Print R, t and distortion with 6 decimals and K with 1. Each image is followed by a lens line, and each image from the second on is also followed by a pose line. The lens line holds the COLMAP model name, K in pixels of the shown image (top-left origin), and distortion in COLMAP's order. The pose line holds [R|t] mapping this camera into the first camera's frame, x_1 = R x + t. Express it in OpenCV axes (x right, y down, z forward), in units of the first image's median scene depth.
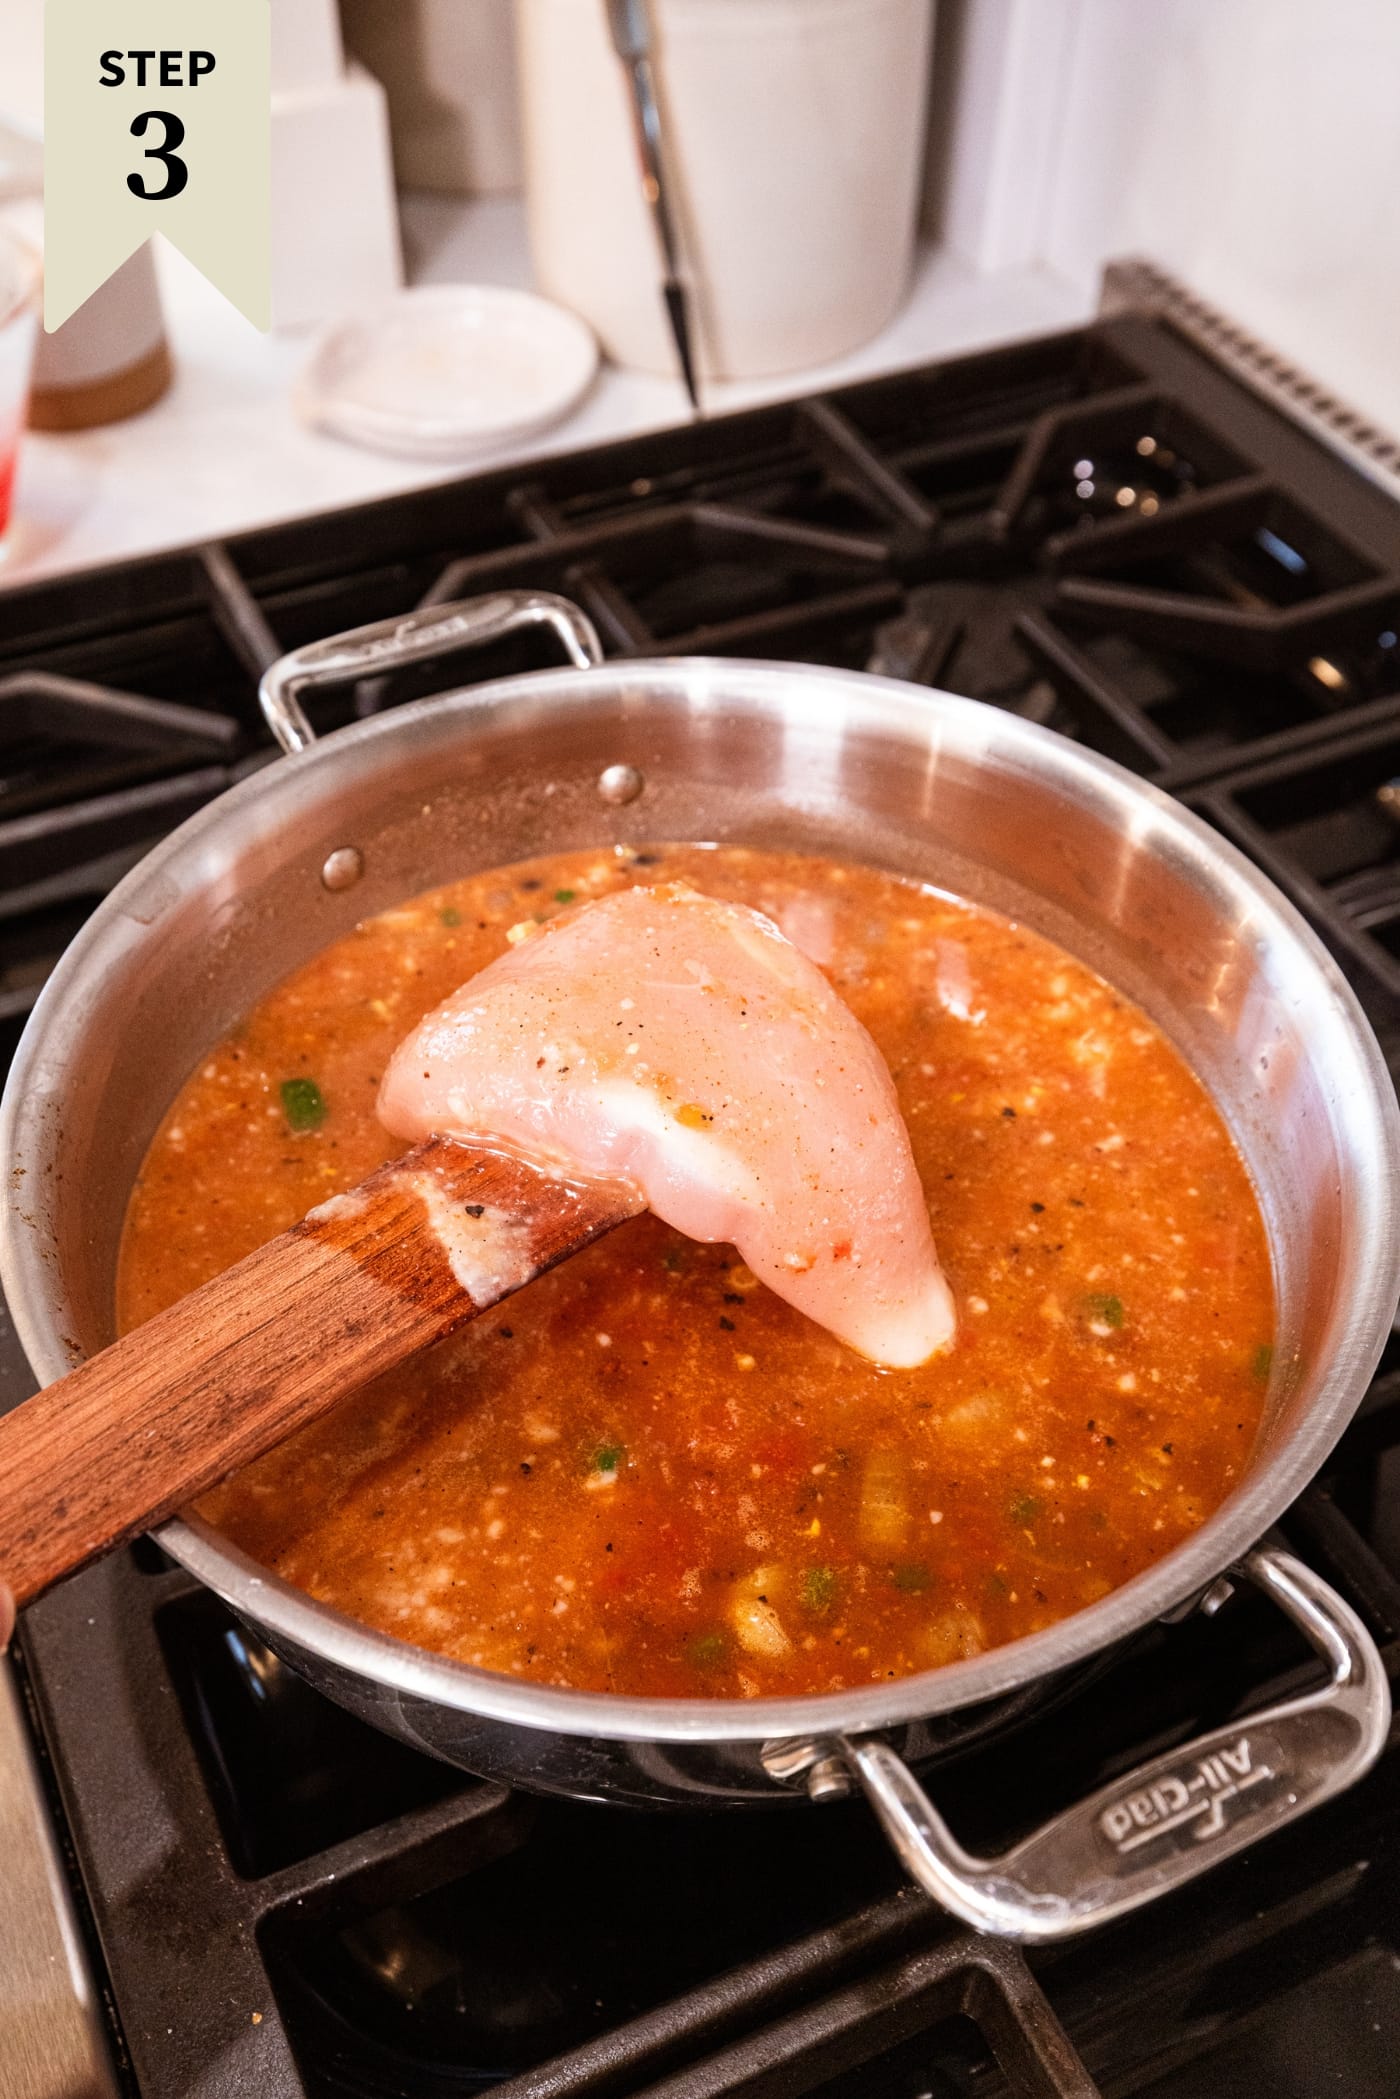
lens RADIAL K [[2056.1, 0, 664.9], [0, 2056.1, 1017.0], [0, 0, 1]] dist [-0.002782, -0.004162]
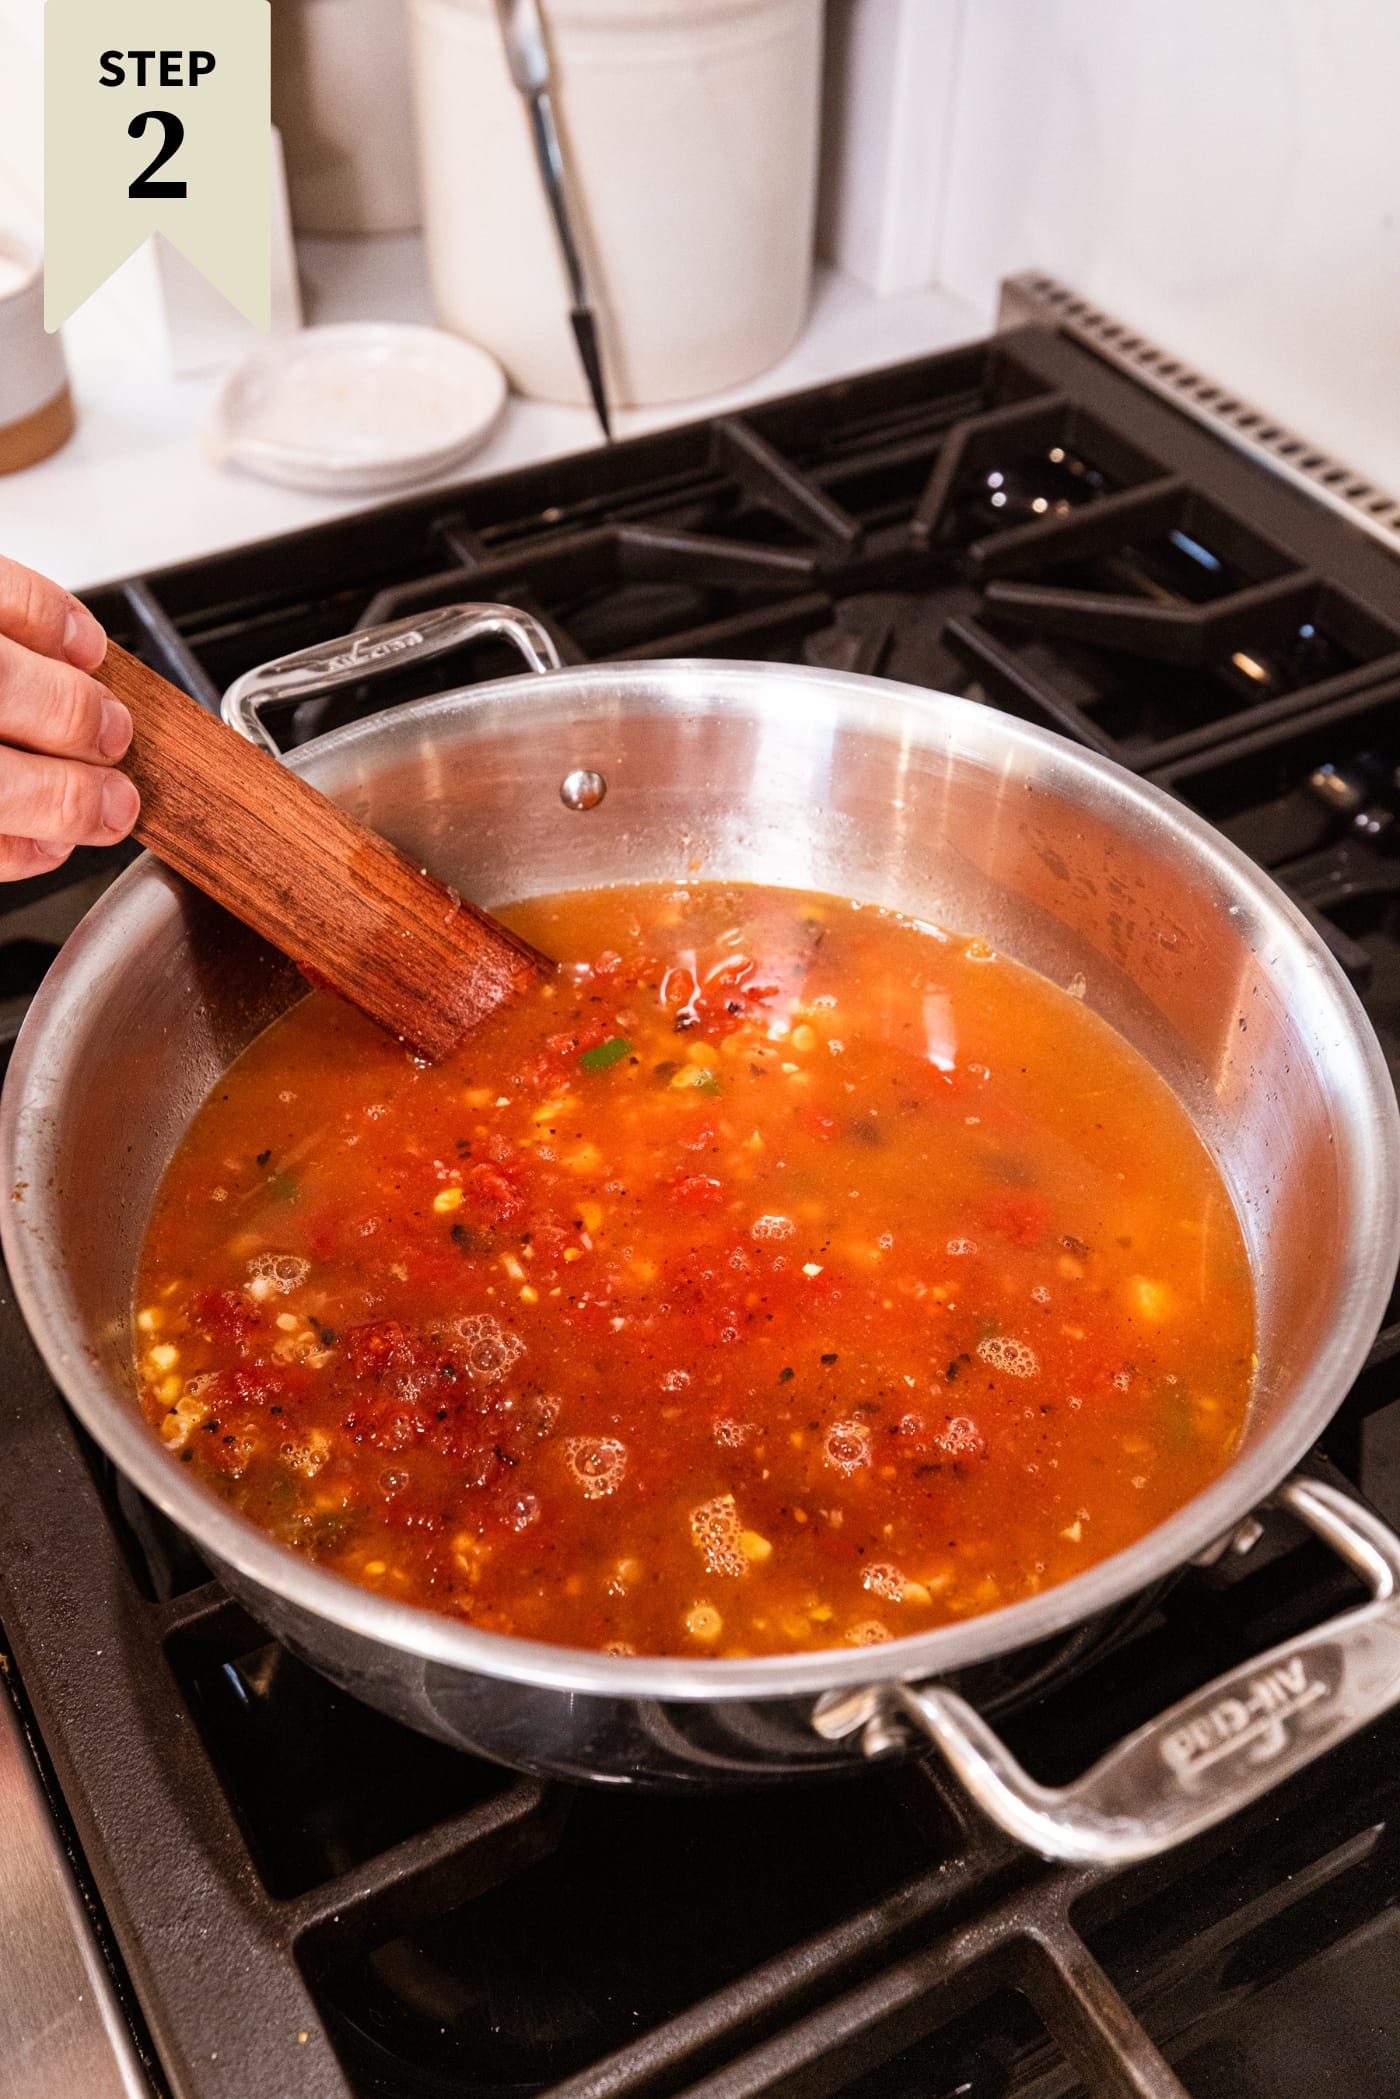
lens RADIAL K [[2109.3, 0, 661.2], [0, 2109.3, 995.9], [0, 0, 1]] dist [0.000353, -0.003998]
pose [[0.997607, -0.048399, 0.049366, -0.038767], [0.050297, 0.998012, -0.037977, 0.027975], [-0.047429, 0.040369, 0.998058, -0.022686]]
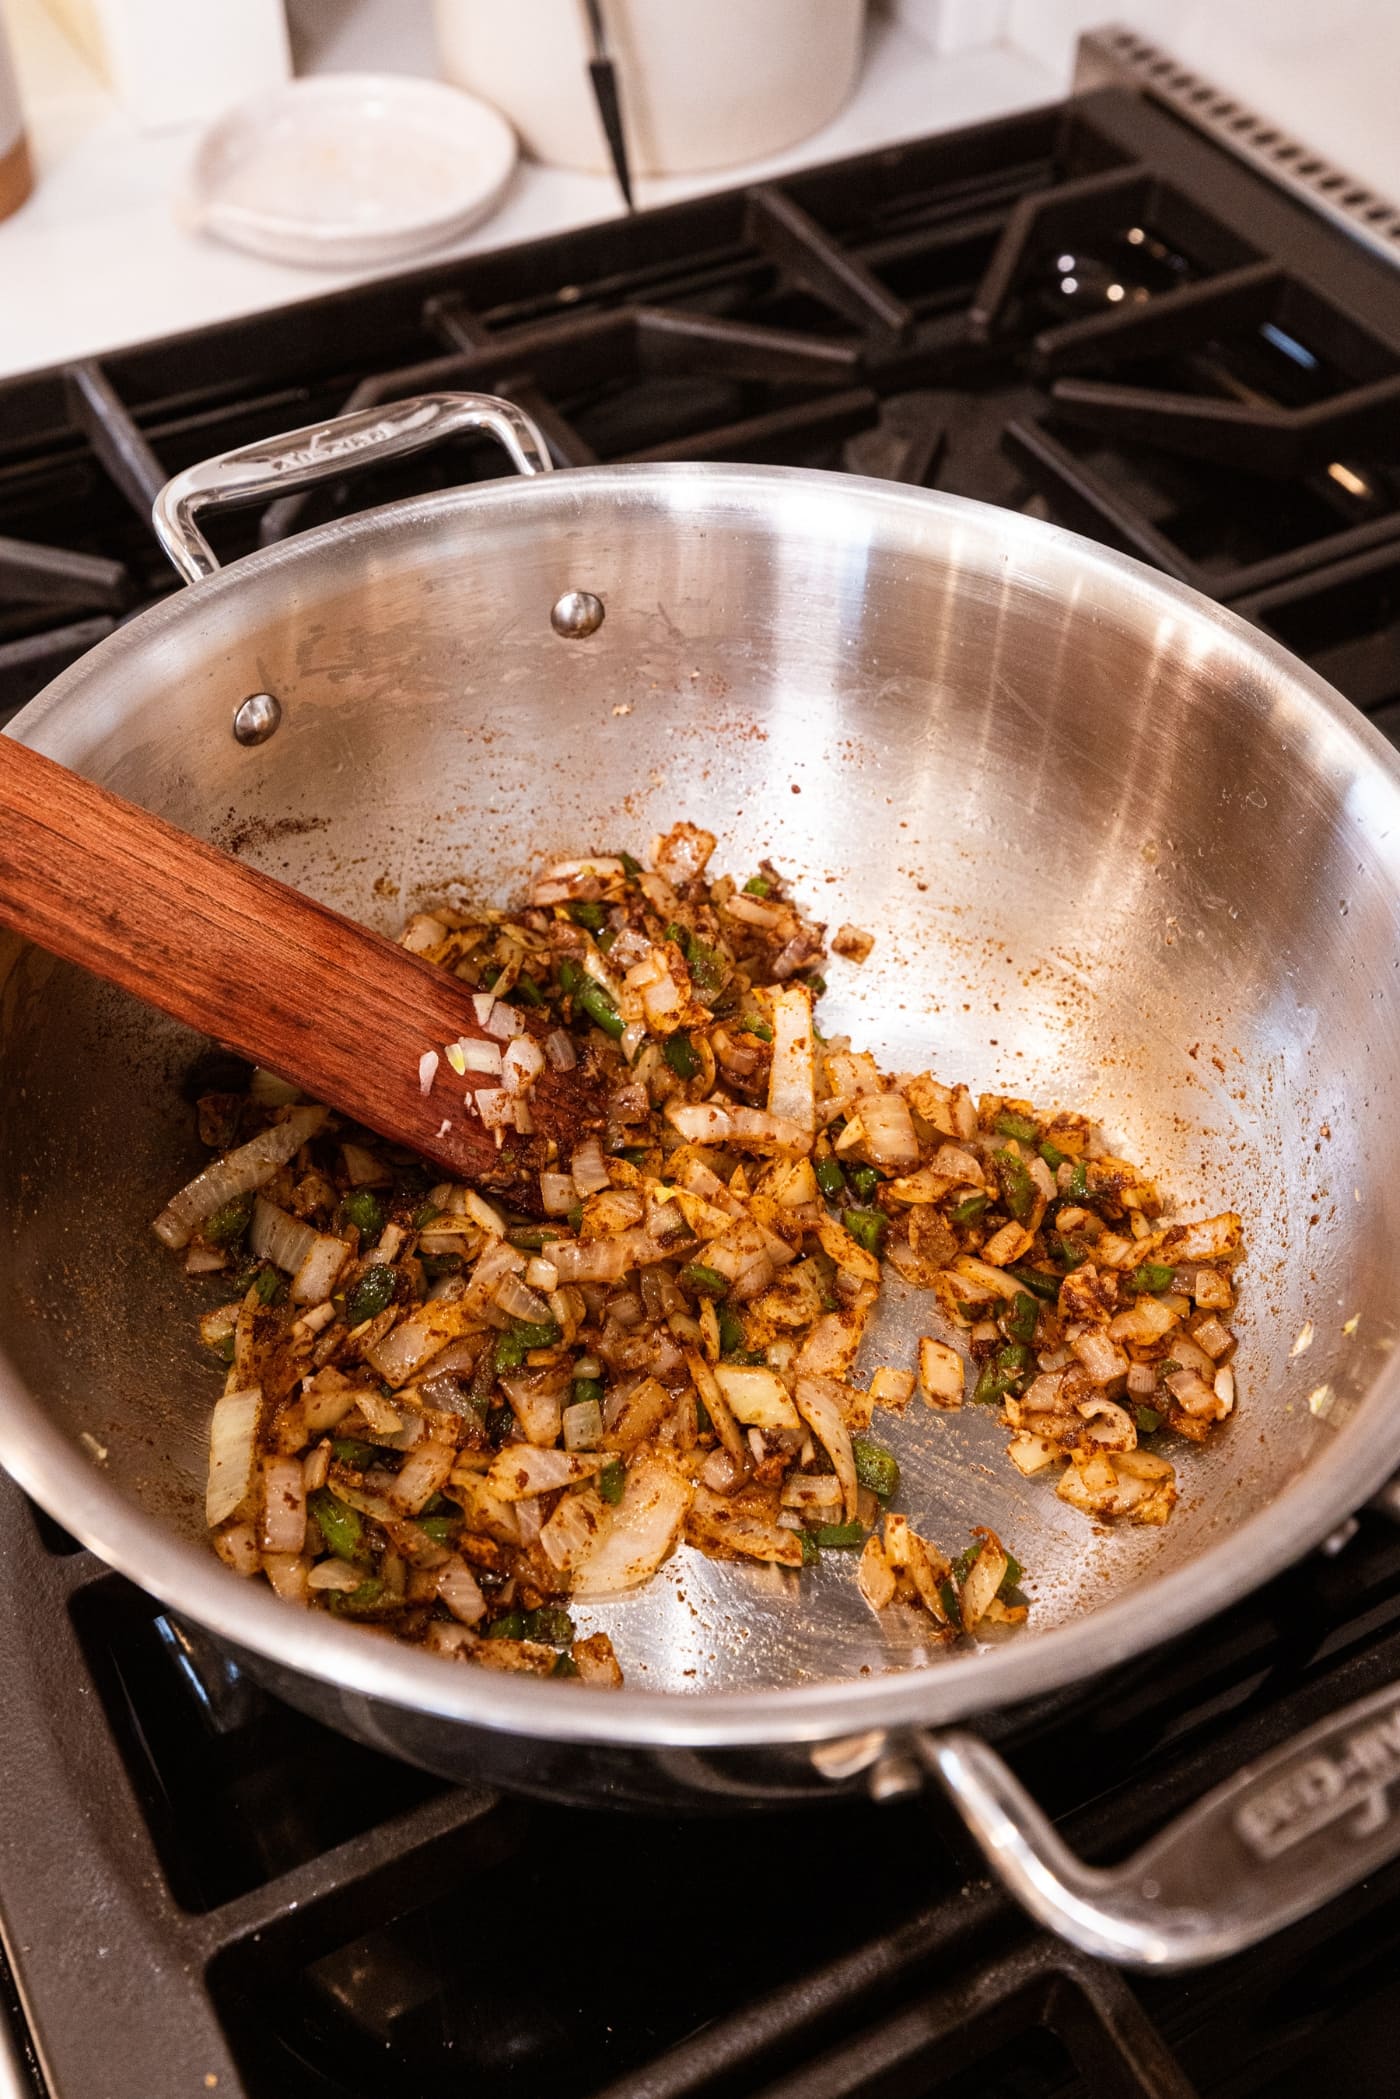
lens RADIAL K [[2199.9, 0, 675.3], [0, 2199.9, 947.5], [0, 0, 1]] dist [0.009758, -0.021287]
pose [[0.998738, -0.034220, 0.036768, -0.019243], [0.033505, 0.999240, 0.019915, 0.009596], [-0.037422, -0.018658, 0.999125, 0.074344]]
